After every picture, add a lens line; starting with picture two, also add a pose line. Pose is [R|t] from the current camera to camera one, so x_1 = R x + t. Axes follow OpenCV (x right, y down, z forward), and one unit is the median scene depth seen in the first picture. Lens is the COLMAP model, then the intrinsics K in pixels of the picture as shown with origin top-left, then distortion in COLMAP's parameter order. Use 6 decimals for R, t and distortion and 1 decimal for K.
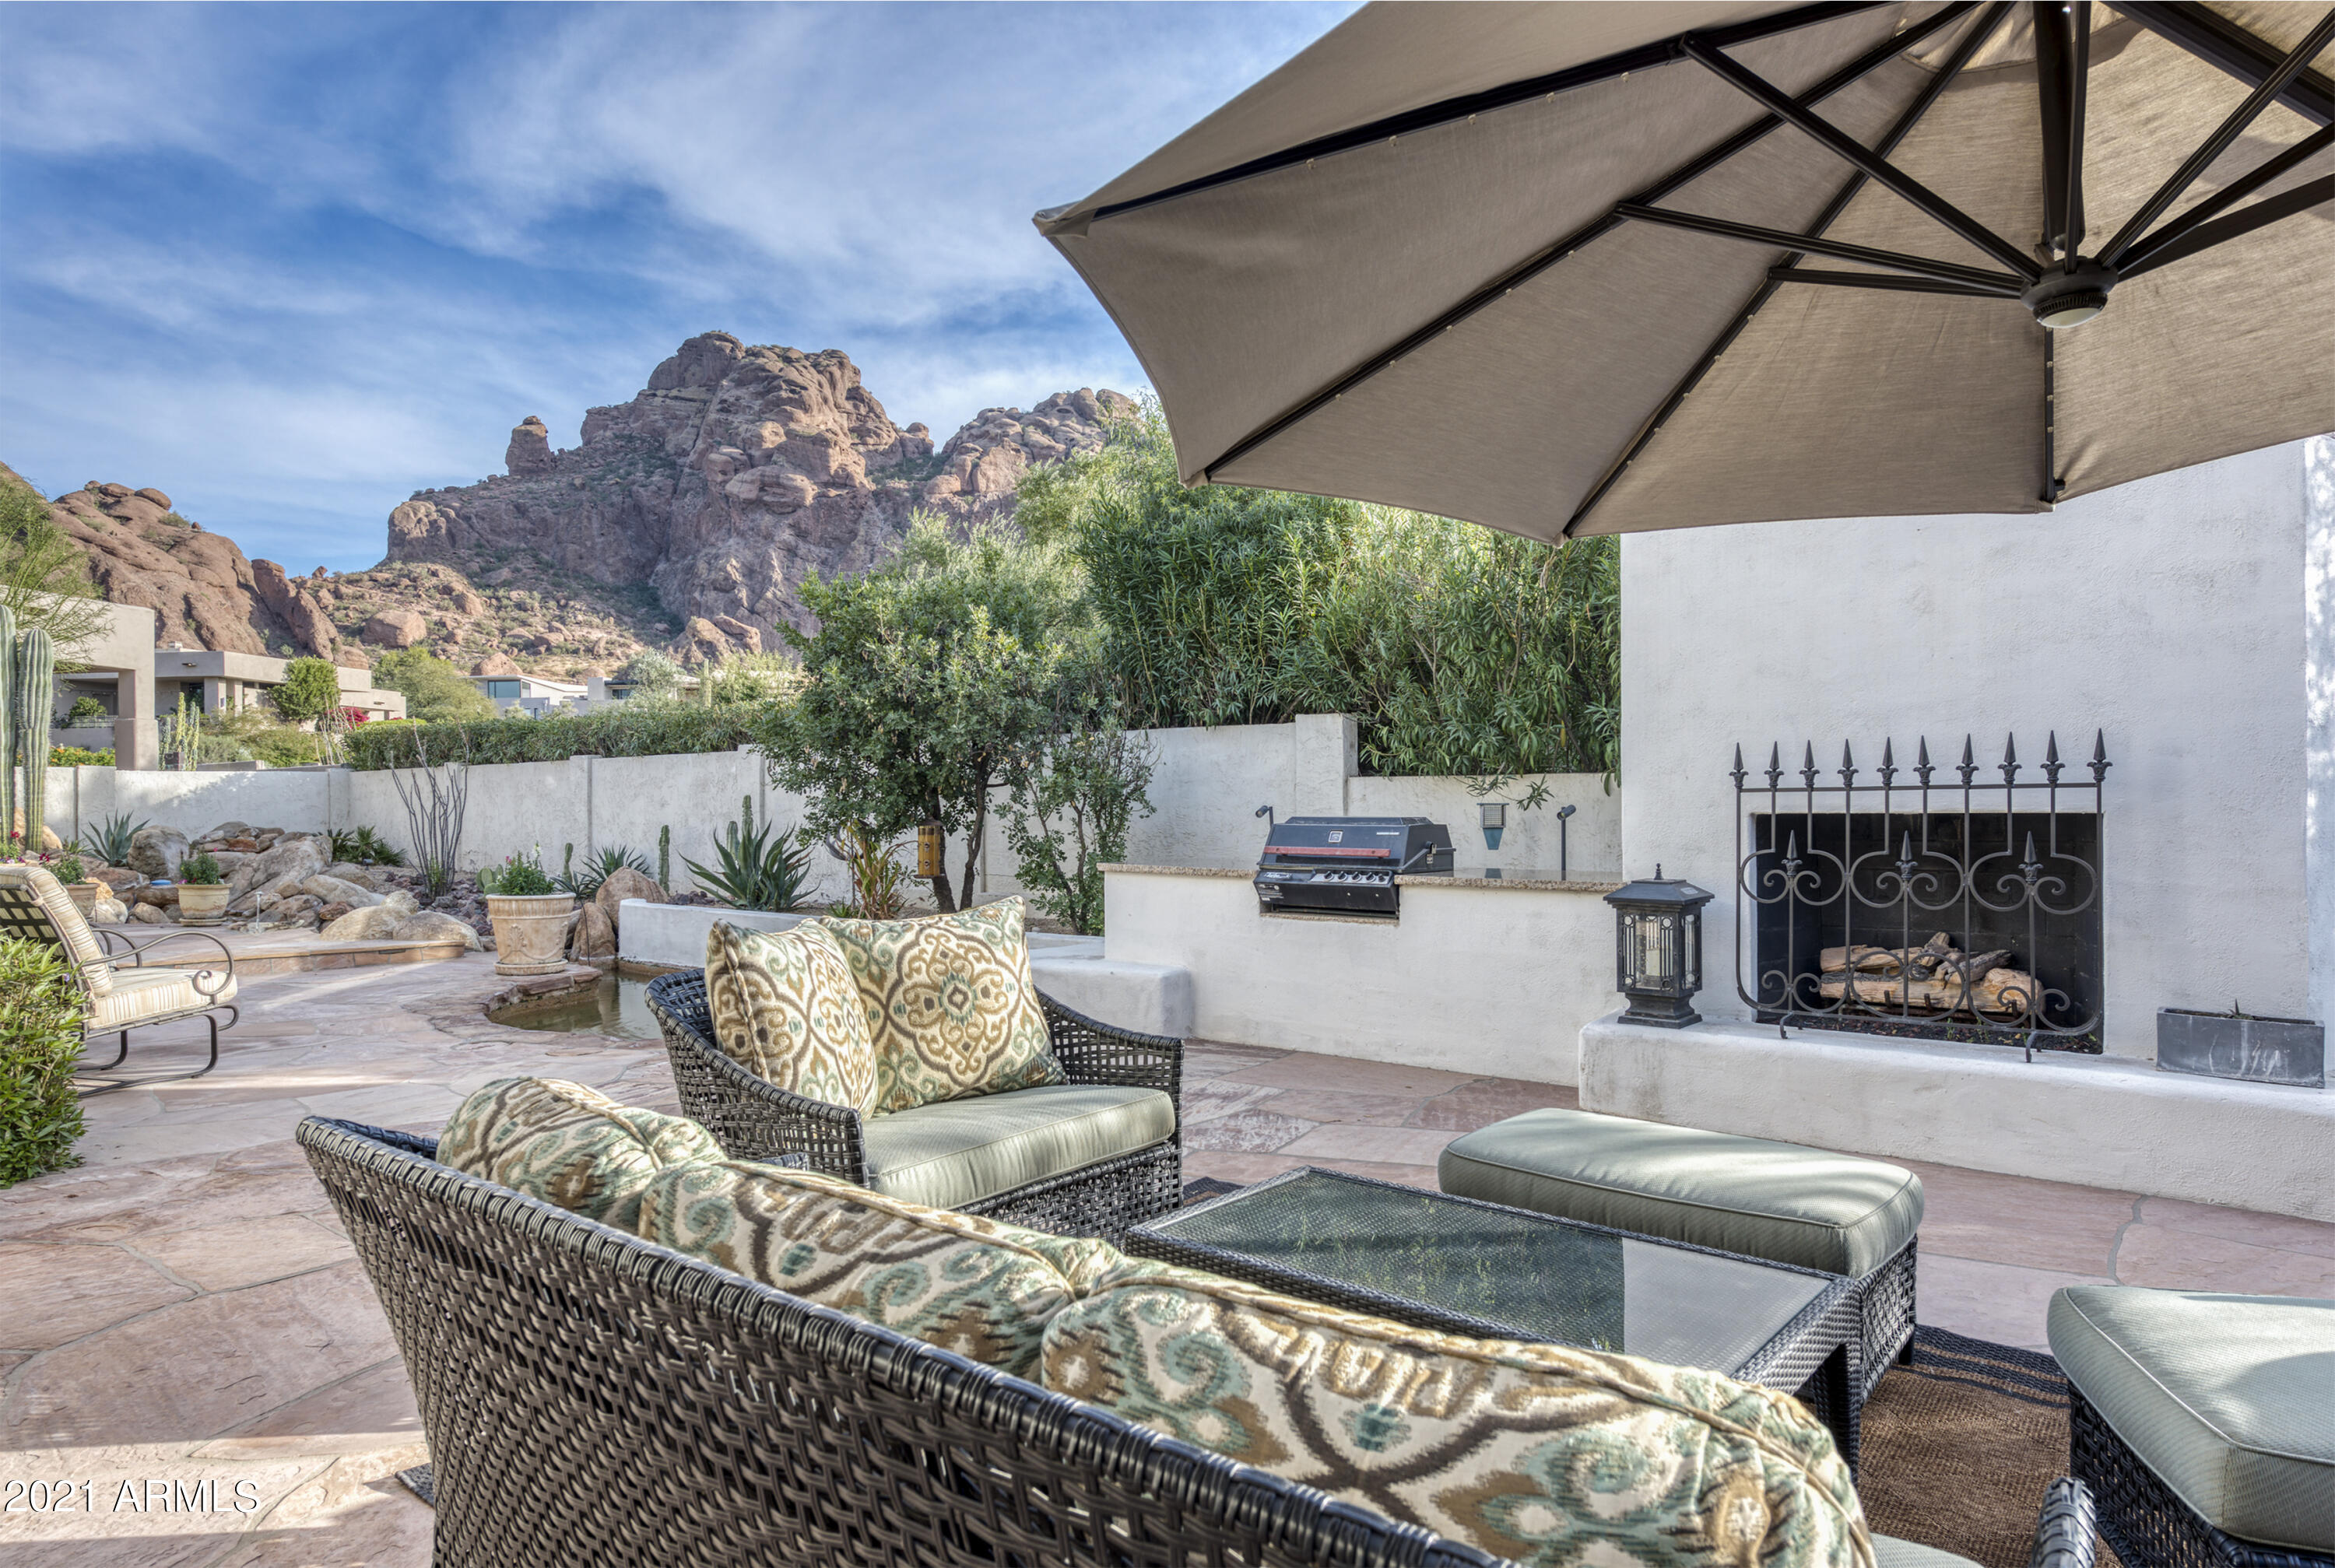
lens RADIAL K [[1375.2, 0, 1202.2], [0, 1375.2, 808.9], [0, 0, 1]] dist [0.004462, -0.002690]
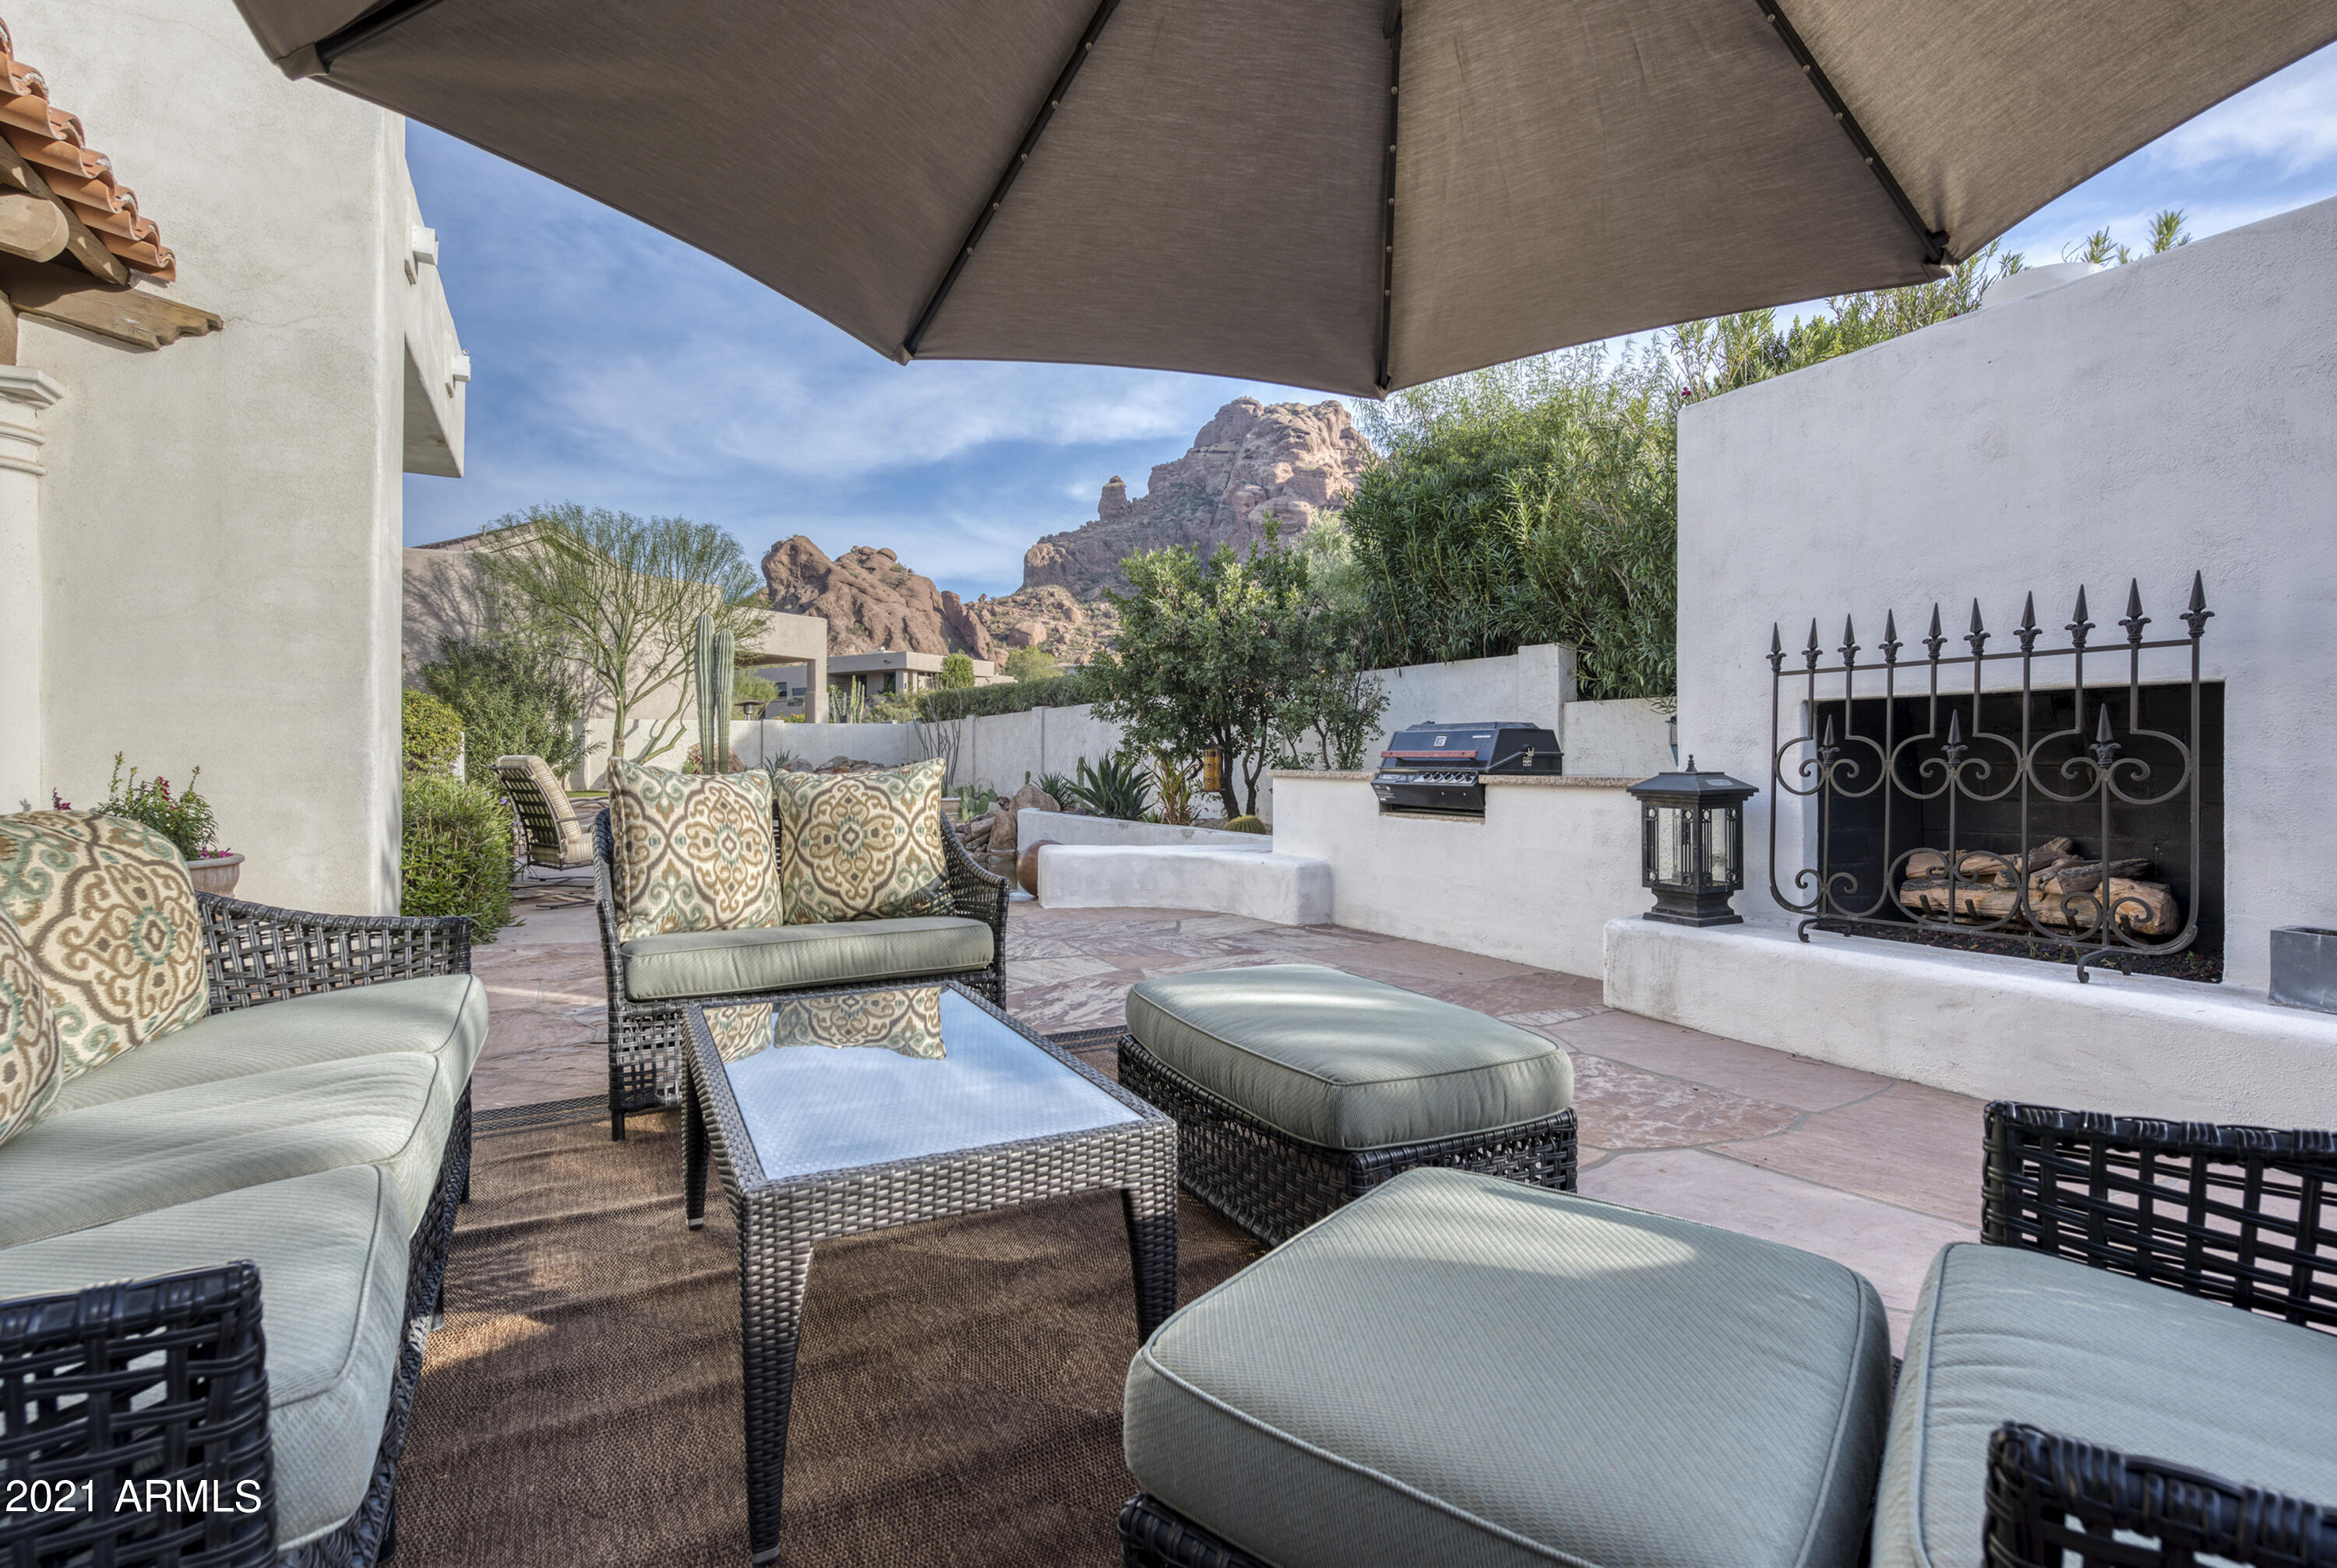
lens RADIAL K [[1113.2, 0, 1163.4], [0, 1113.2, 764.5], [0, 0, 1]] dist [0.001352, -0.001866]
pose [[0.917276, 0.006854, -0.398194, 0.116944], [-0.006748, 0.999976, 0.001668, 0.018342], [0.398195, 0.001157, 0.917300, 0.056299]]
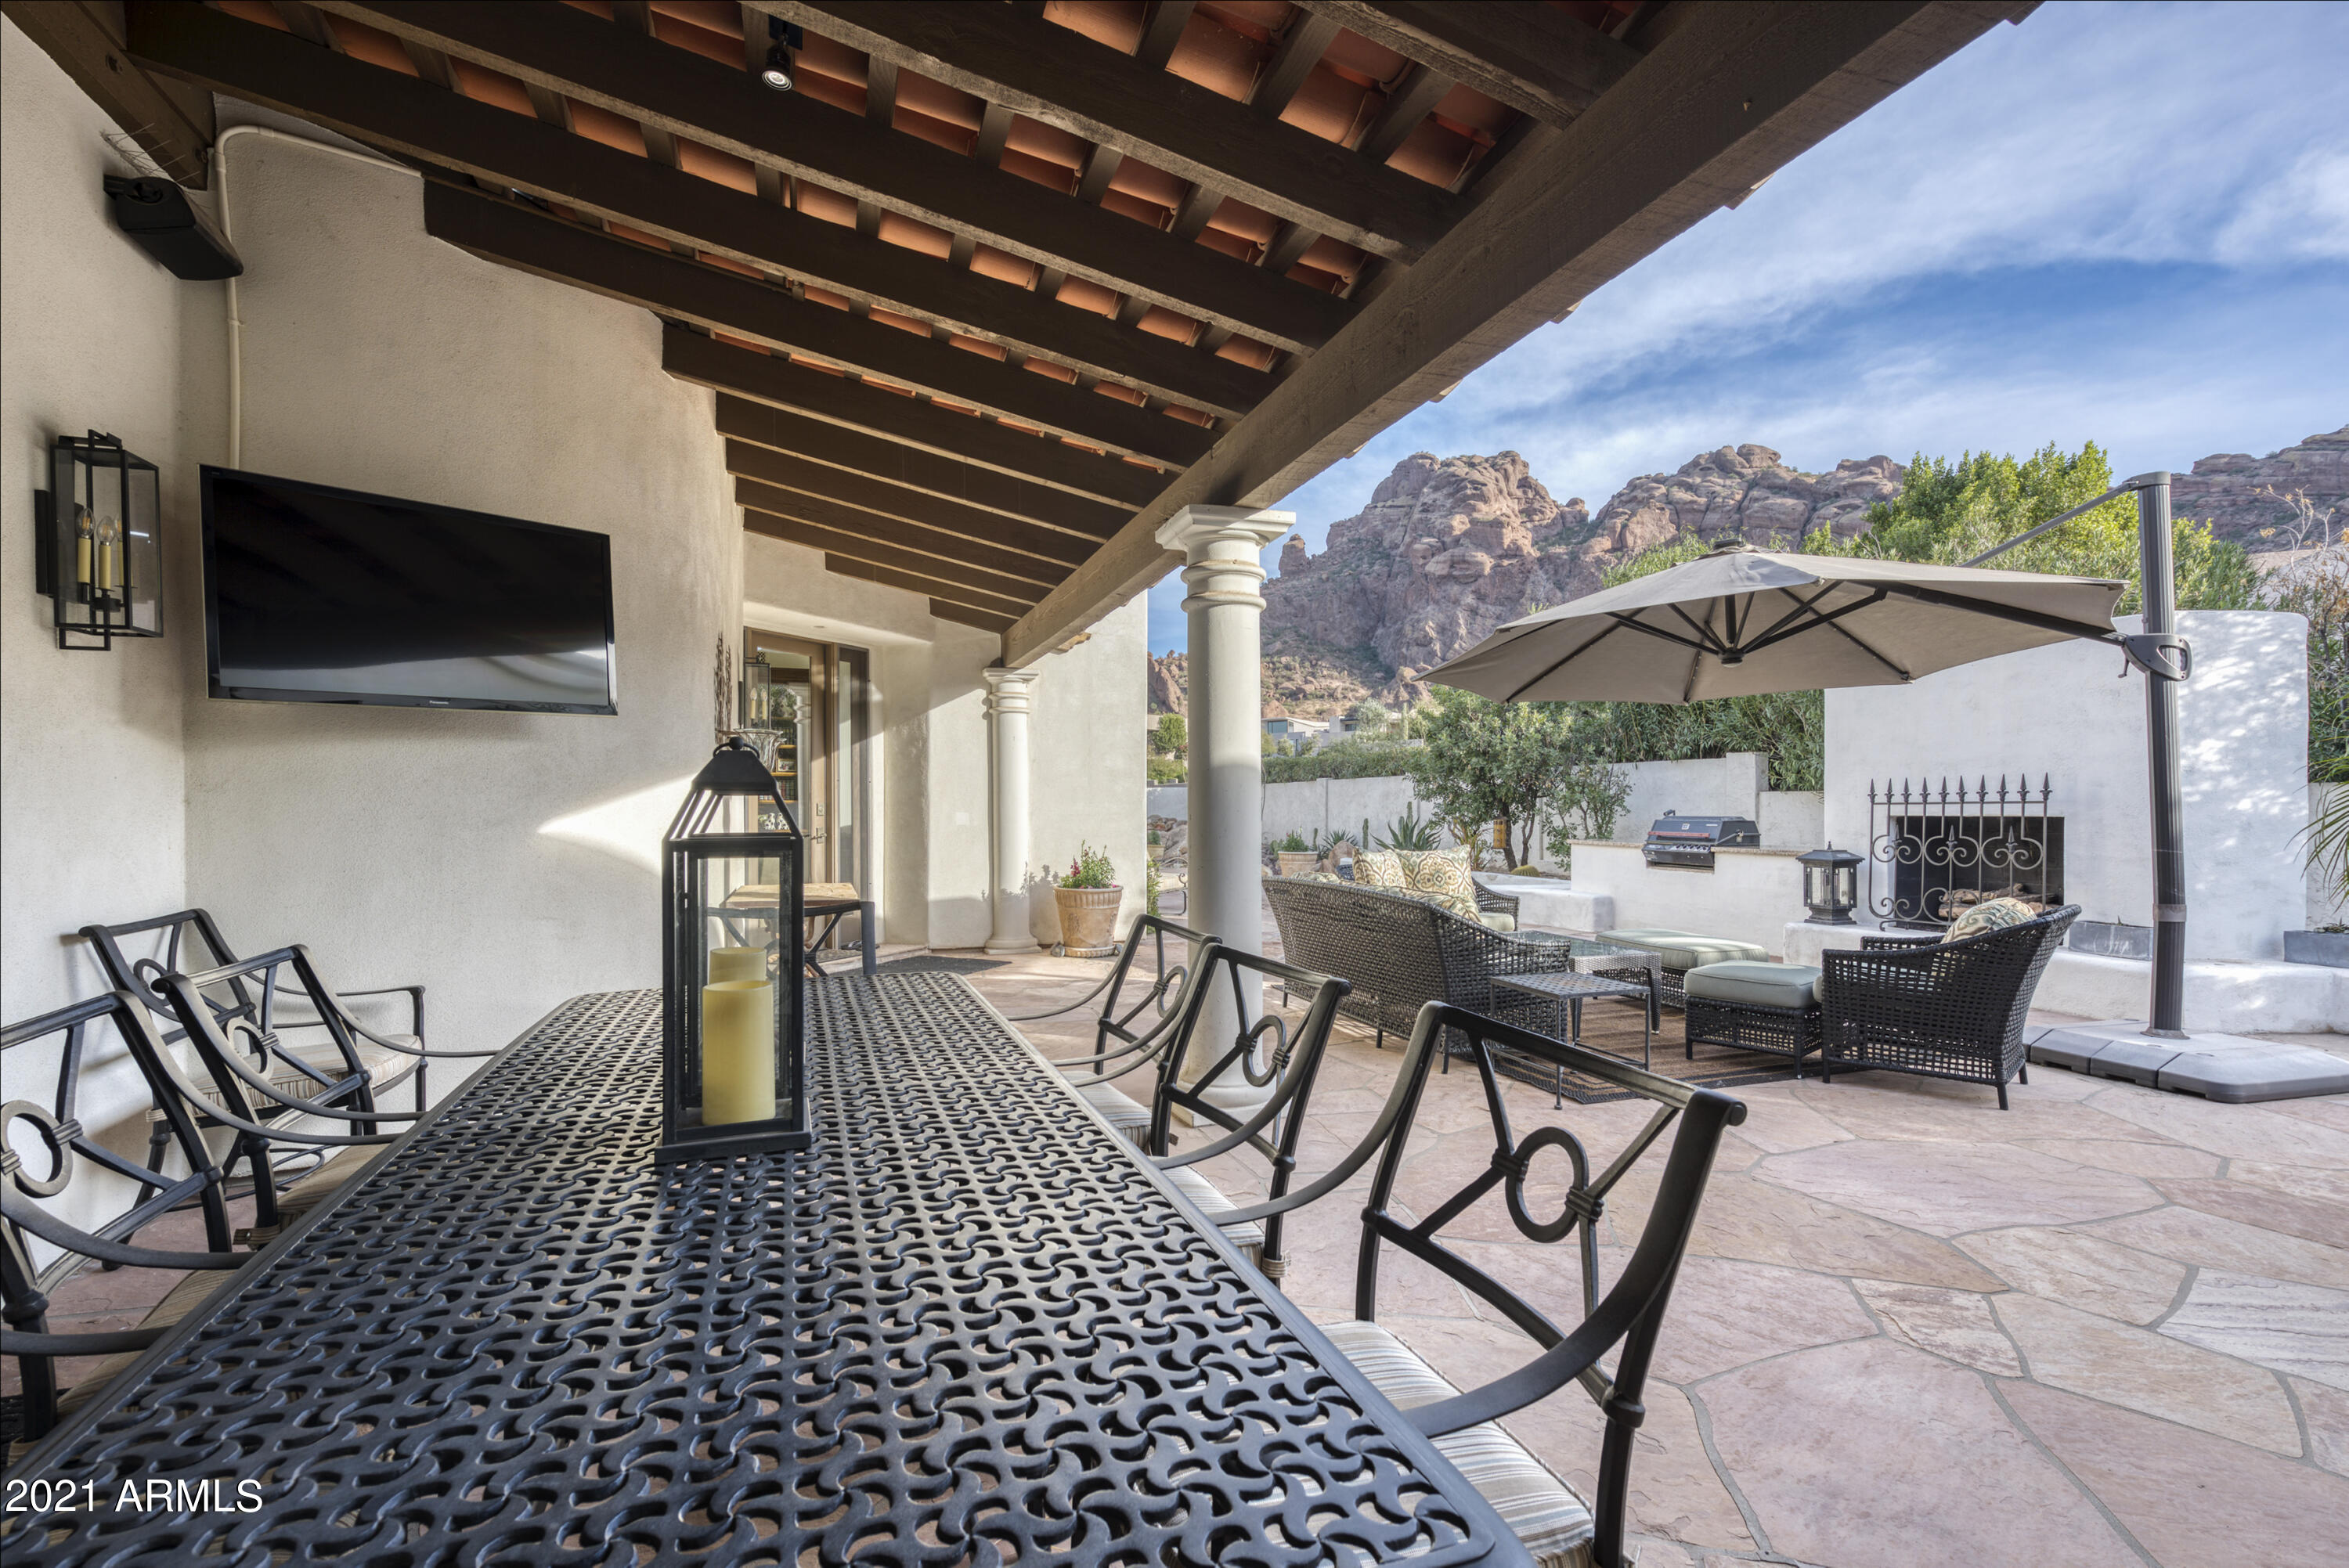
lens RADIAL K [[1057.8, 0, 1180.0], [0, 1057.8, 817.9], [0, 0, 1]] dist [0.002727, -0.001045]
pose [[0.847230, 0.009299, -0.531145, 0.134189], [-0.004254, 0.999933, 0.010720, -0.002095], [0.531209, -0.006823, 0.847213, -0.287638]]
